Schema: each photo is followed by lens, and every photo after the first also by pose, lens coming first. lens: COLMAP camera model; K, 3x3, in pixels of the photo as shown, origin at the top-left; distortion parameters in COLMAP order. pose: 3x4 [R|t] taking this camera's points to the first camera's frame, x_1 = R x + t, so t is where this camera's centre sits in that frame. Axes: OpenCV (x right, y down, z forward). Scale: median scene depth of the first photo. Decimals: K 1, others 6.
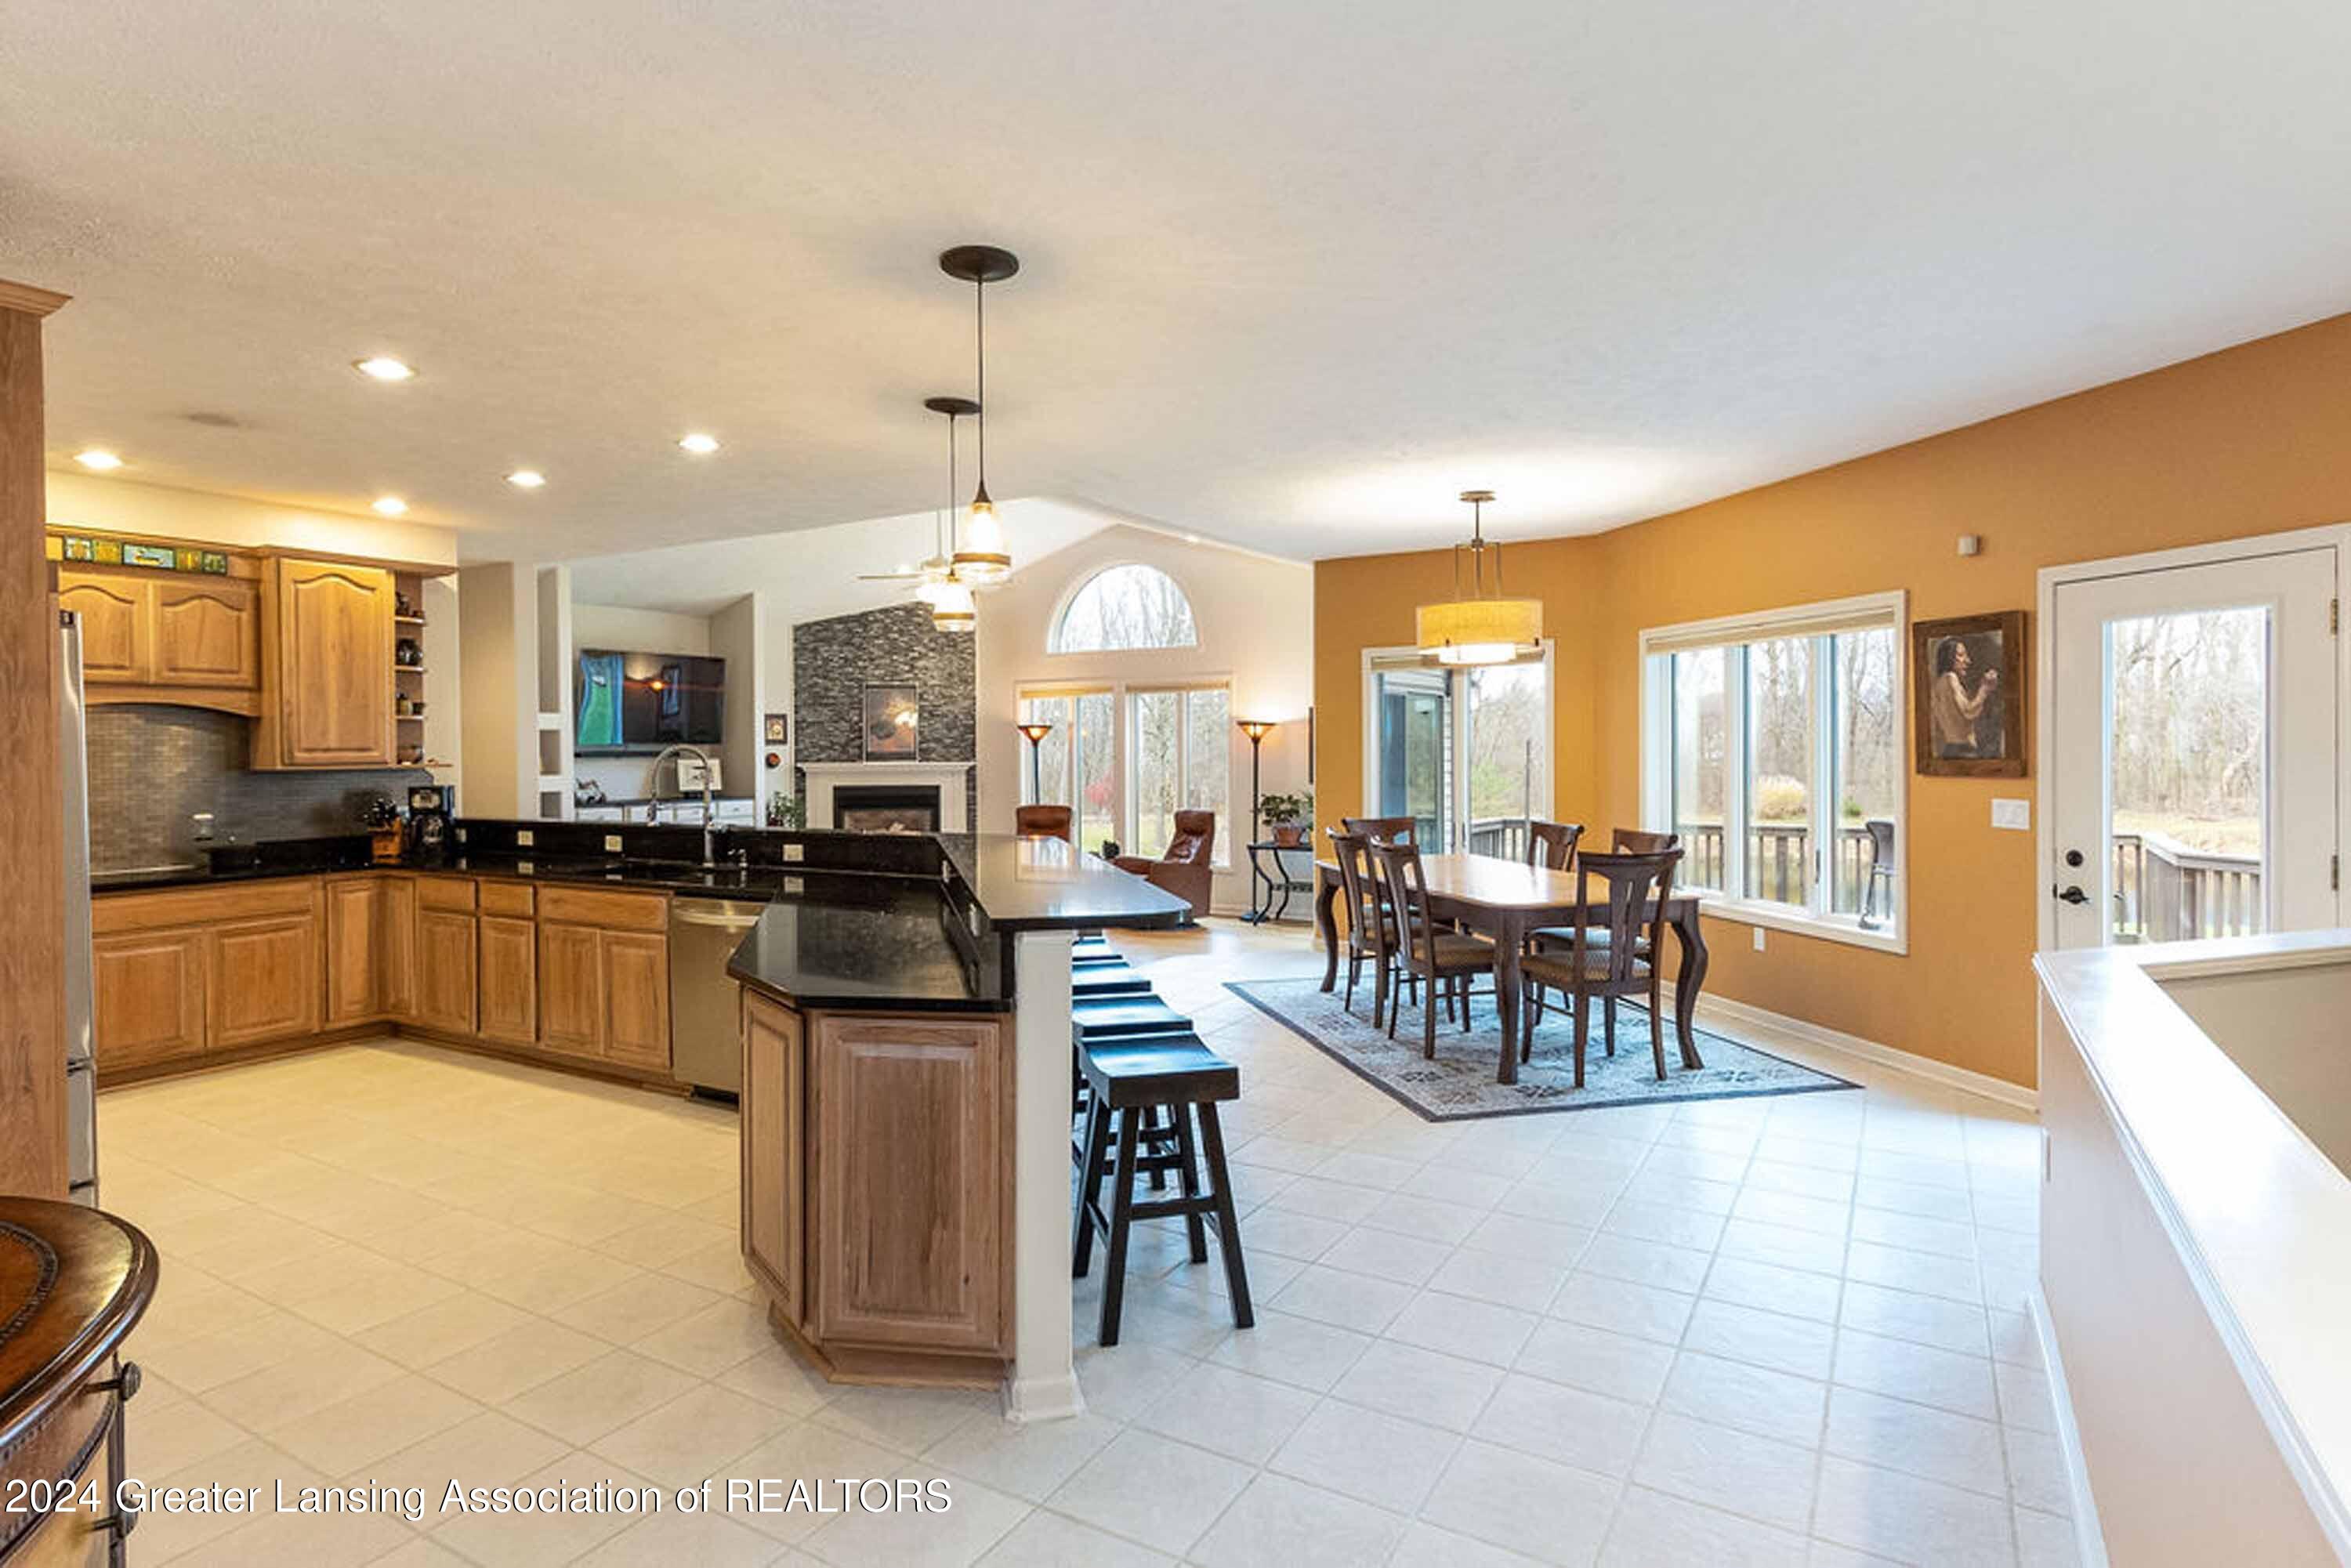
lens RADIAL K [[1216.1, 0, 1177.2], [0, 1216.1, 771.3], [0, 0, 1]] dist [0.001282, 0.000228]
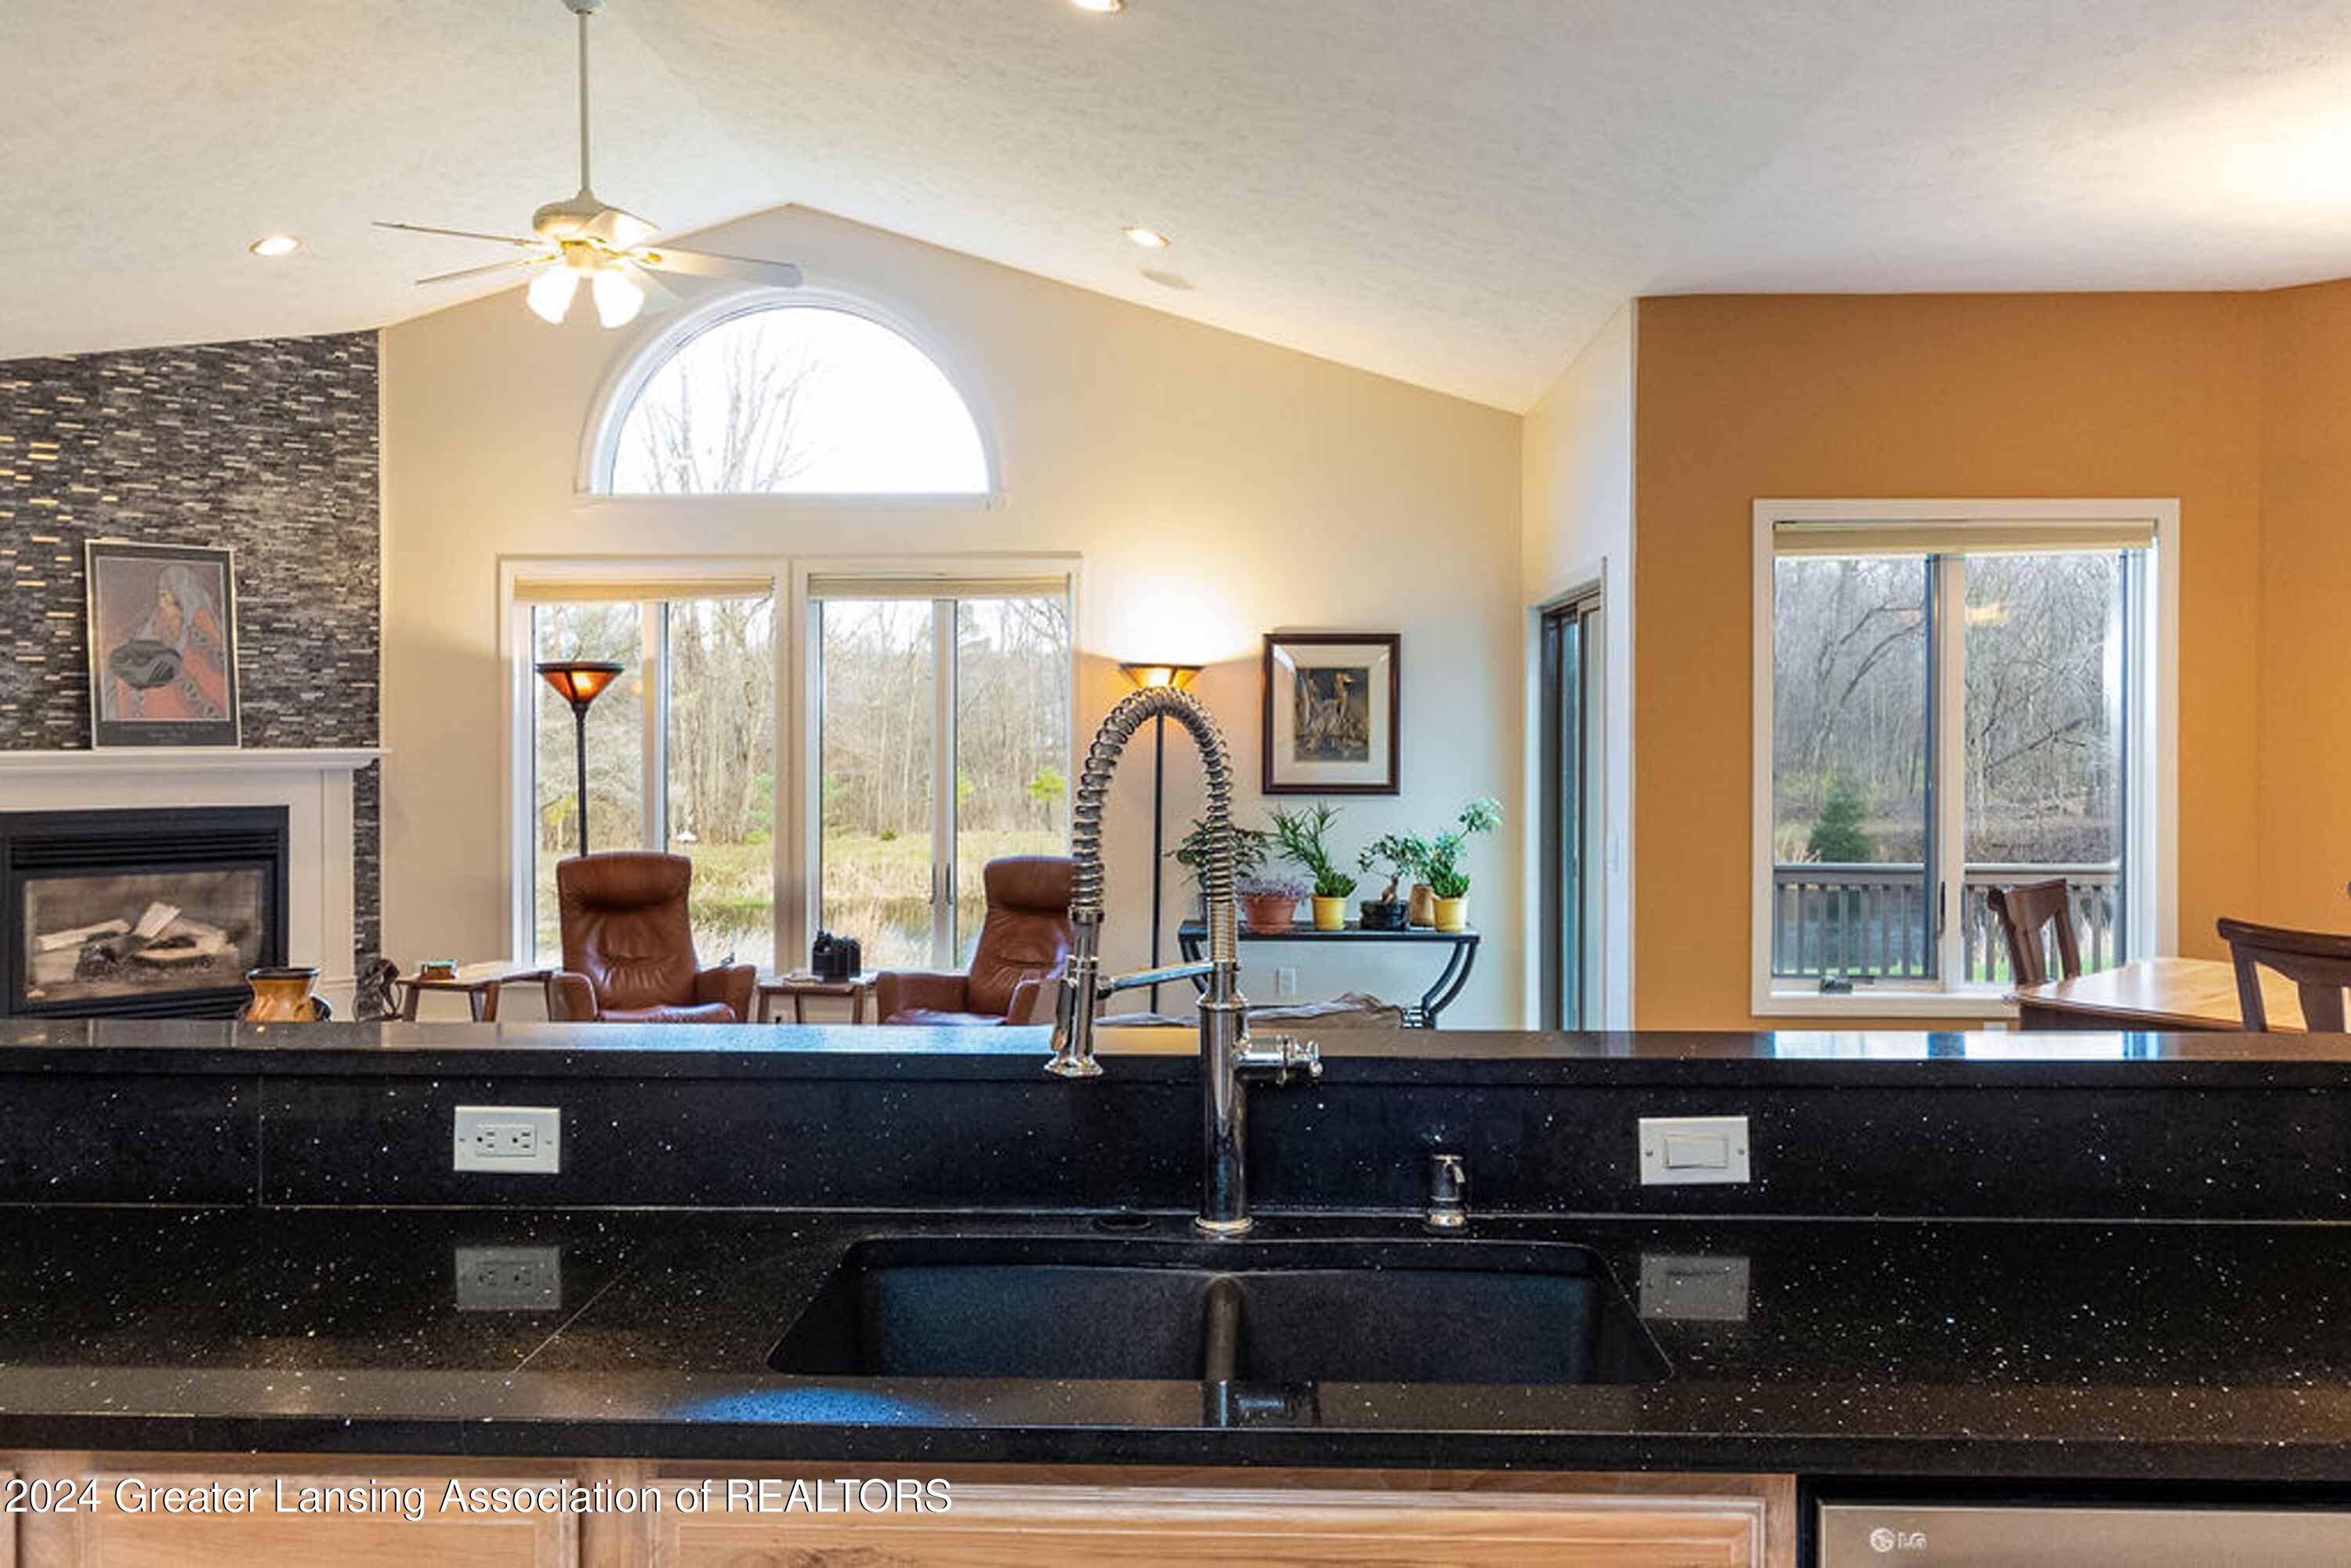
lens RADIAL K [[2020.5, 0, 1176.2], [0, 2020.5, 778.5], [0, 0, 1]] dist [-0.004446, 0.001035]
pose [[0.871141, -0.005181, 0.491006, -0.271530], [-0.000683, 0.999931, 0.011762, -0.005789], [-0.491033, -0.010582, 0.871077, 0.282724]]
